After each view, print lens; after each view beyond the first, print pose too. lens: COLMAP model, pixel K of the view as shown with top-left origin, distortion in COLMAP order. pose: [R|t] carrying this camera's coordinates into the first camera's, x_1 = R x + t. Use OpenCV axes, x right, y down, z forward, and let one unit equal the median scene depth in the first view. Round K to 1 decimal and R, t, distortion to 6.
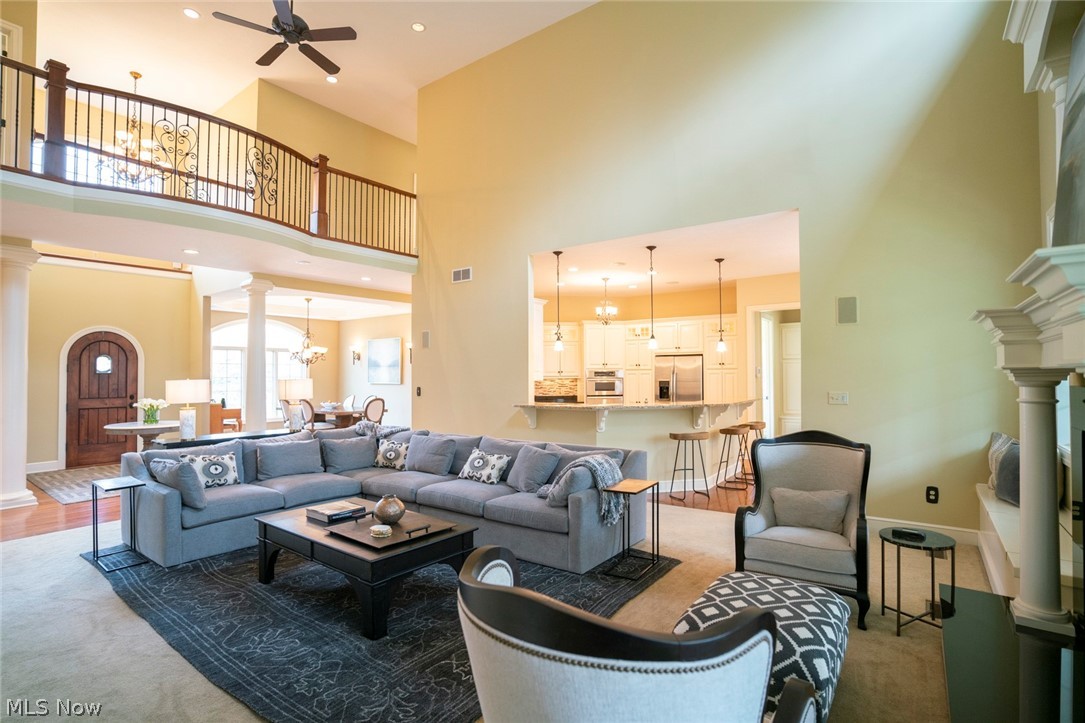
lens RADIAL K [[528.0, 0, 542.5], [0, 528.0, 361.5], [0, 0, 1]] dist [-0.086190, 0.041376]
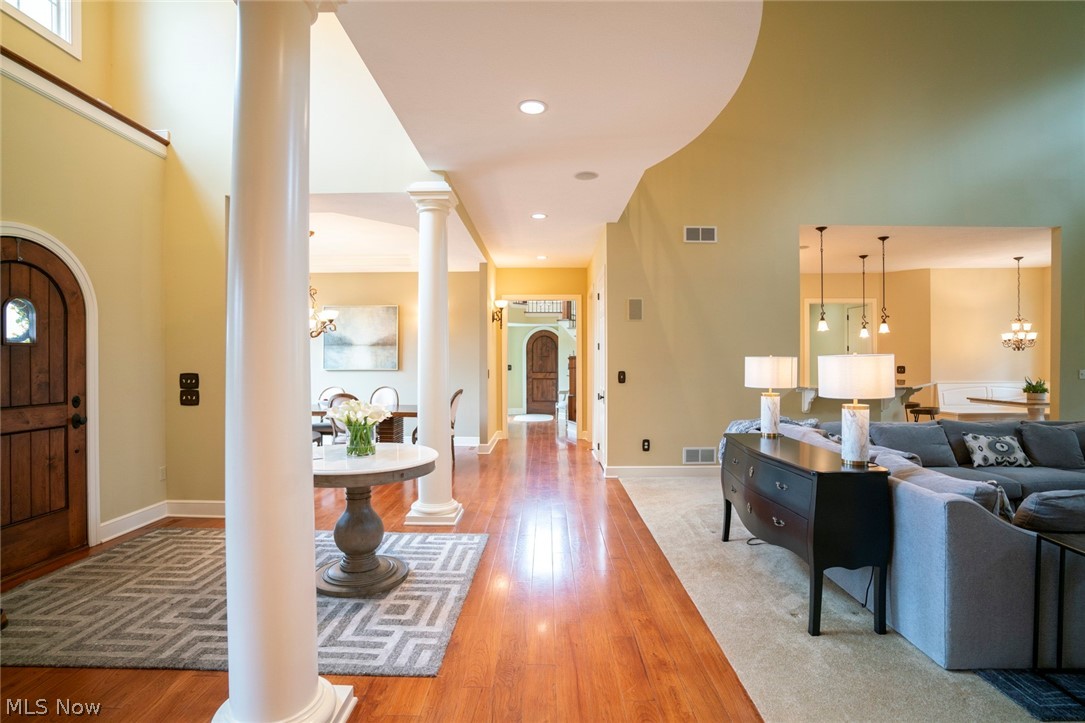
lens RADIAL K [[530.2, 0, 546.6], [0, 530.2, 362.1], [0, 0, 1]] dist [-0.064880, 0.026712]
pose [[0.797323, 0.001367, 0.603552, -0.762892], [-0.012687, 0.999814, 0.014495, 0.026142], [-0.603420, -0.019215, 0.797192, 0.428686]]
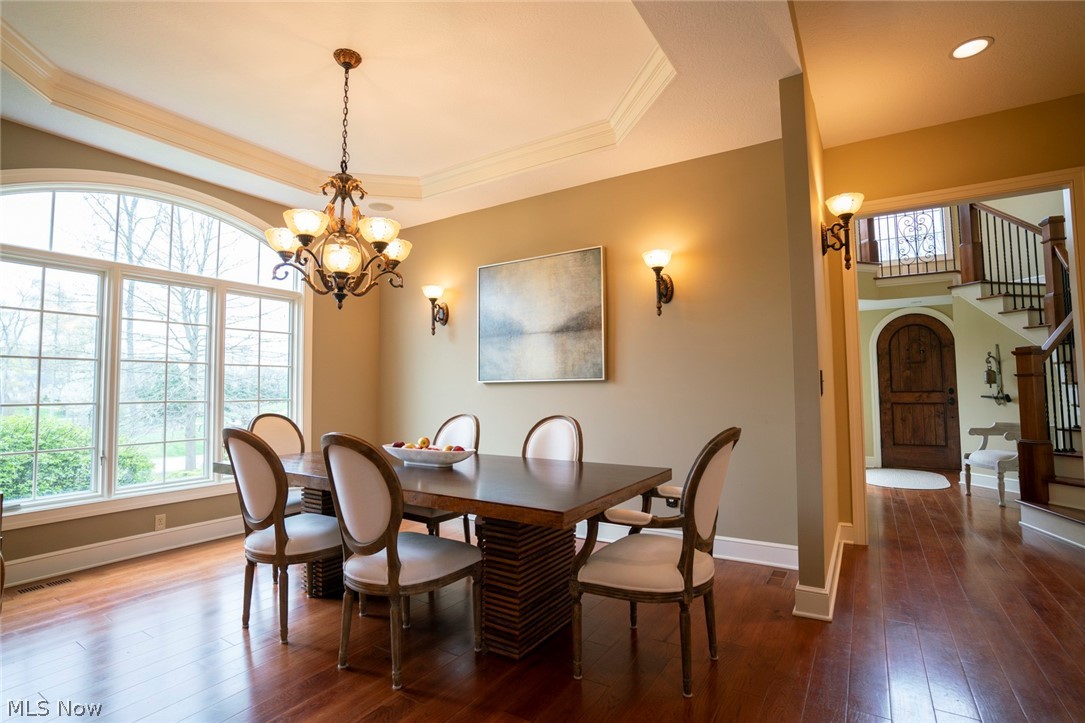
lens RADIAL K [[528.0, 0, 542.5], [0, 528.0, 361.5], [0, 0, 1]] dist [-0.086190, 0.041376]
pose [[0.996432, -0.002521, 0.084362, -0.476749], [0.005856, 0.999210, -0.039310, 0.060828], [-0.084196, 0.039664, 0.995659, 0.937152]]
